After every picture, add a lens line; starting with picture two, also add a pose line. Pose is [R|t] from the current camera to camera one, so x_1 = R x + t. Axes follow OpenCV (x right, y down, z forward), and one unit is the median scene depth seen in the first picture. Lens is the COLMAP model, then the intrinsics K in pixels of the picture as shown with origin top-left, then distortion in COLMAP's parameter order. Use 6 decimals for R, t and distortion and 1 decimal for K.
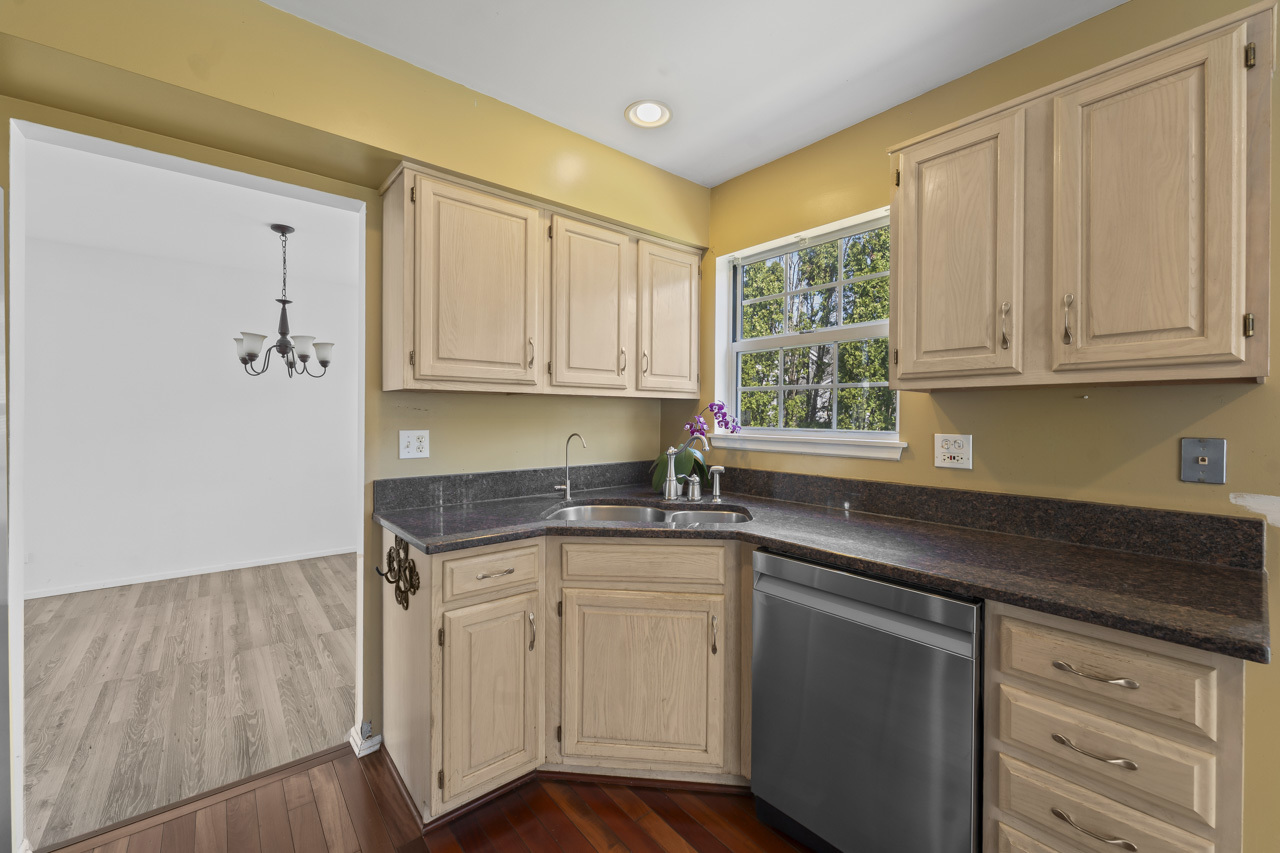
lens RADIAL K [[518.4, 0, 638.2], [0, 518.4, 418.5], [0, 0, 1]] dist [0.000112, -0.000343]
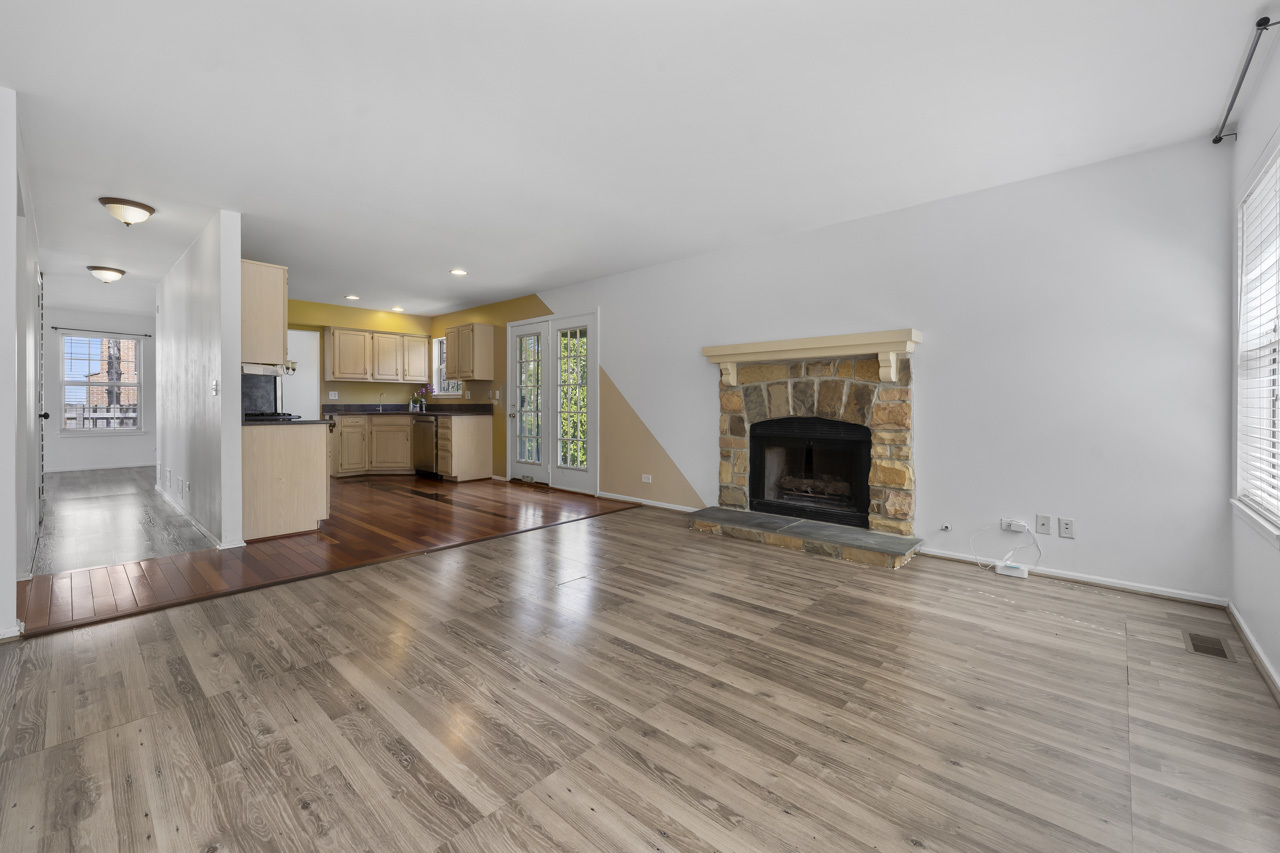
lens RADIAL K [[521.7, 0, 636.2], [0, 521.7, 406.7], [0, 0, 1]] dist [-0.000751, -0.000055]
pose [[0.989864, -0.005735, 0.141899, 1.195424], [0.005419, 0.999982, 0.002612, 0.134577], [-0.141912, -0.001816, 0.989878, -3.033395]]
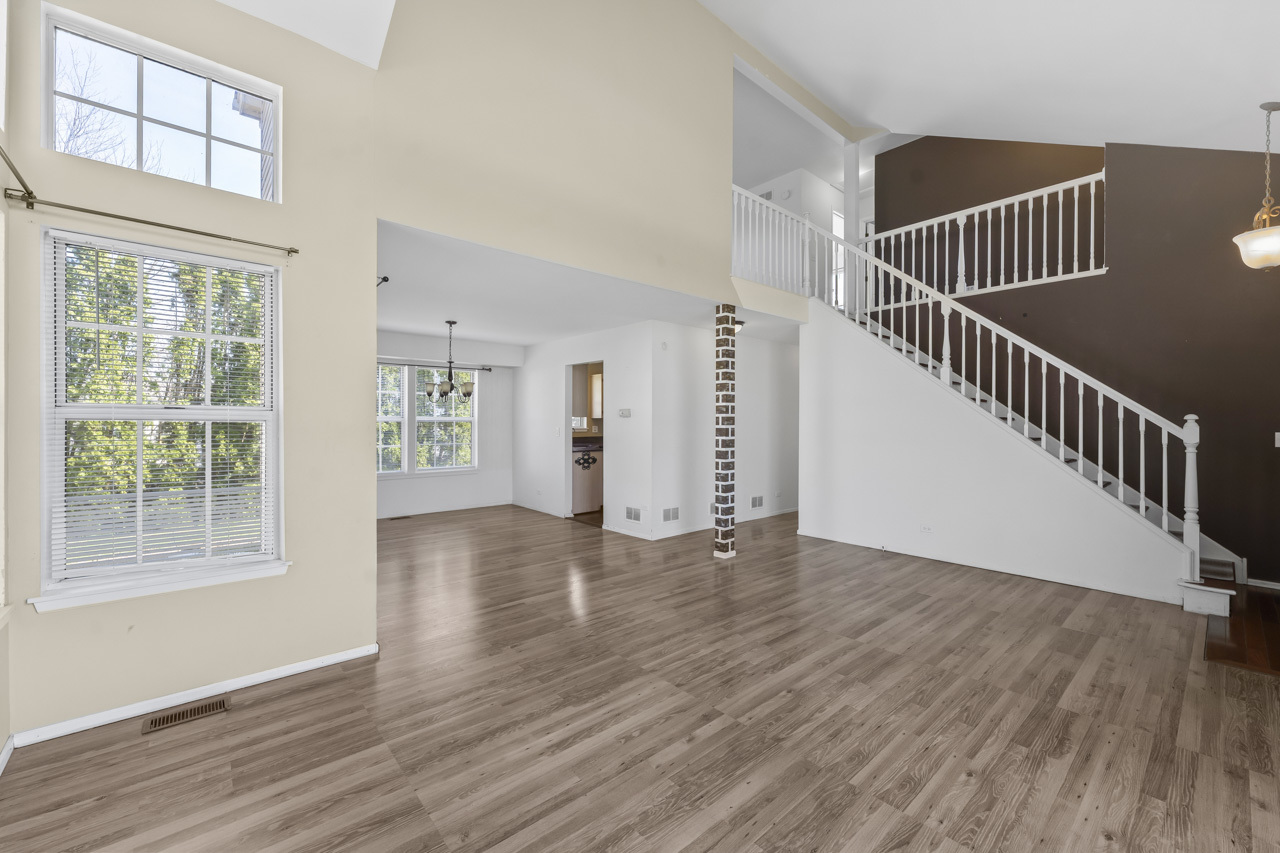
lens RADIAL K [[510.0, 0, 634.4], [0, 510.0, 426.3], [0, 0, 1]] dist [-0.000407, 0.000169]
pose [[0.022278, 0.002310, -0.999749, 2.409653], [-0.003929, 0.999990, 0.002223, 0.013957], [0.999744, 0.003878, 0.022287, -2.424391]]
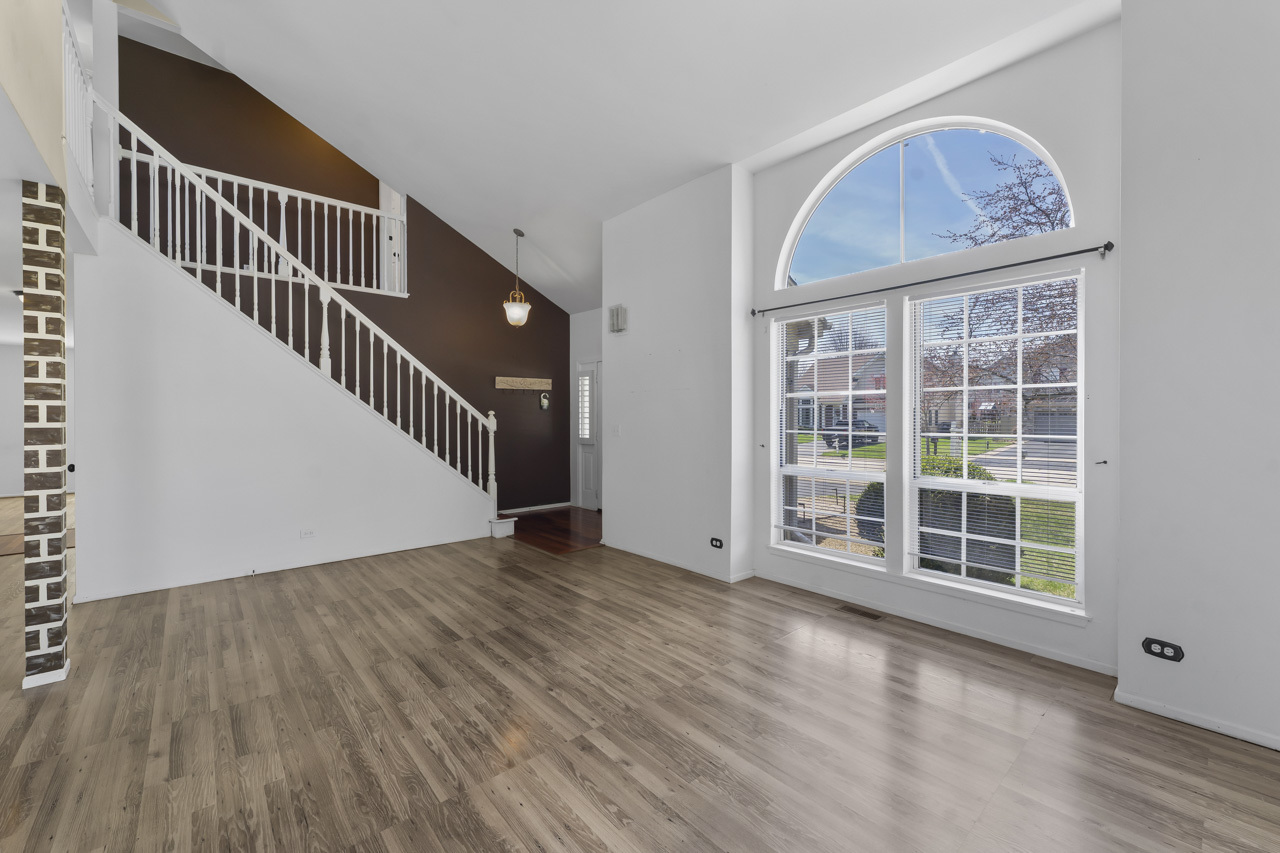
lens RADIAL K [[519.7, 0, 639.0], [0, 519.7, 414.4], [0, 0, 1]] dist [0.001606, -0.000376]
pose [[0.999673, -0.006644, 0.024699, 1.405339], [0.006808, 0.999955, -0.006562, 0.012885], [-0.024655, 0.006728, 0.999673, -3.235190]]
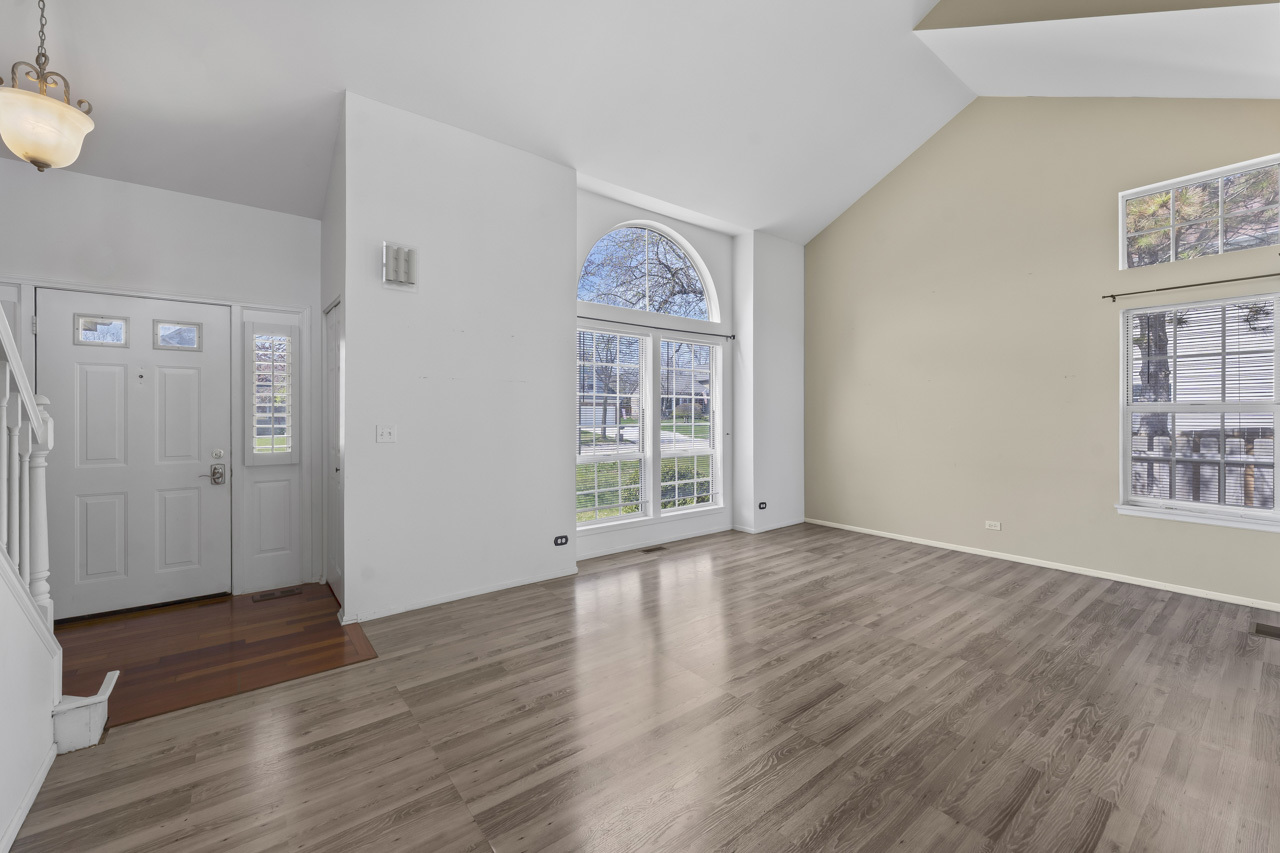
lens RADIAL K [[519.7, 0, 639.0], [0, 519.7, 414.4], [0, 0, 1]] dist [0.001606, -0.000376]
pose [[0.018380, -0.007046, 0.999806, -0.226965], [0.001496, 0.999974, 0.007020, 0.001060], [-0.999830, 0.001367, 0.018390, -1.571392]]
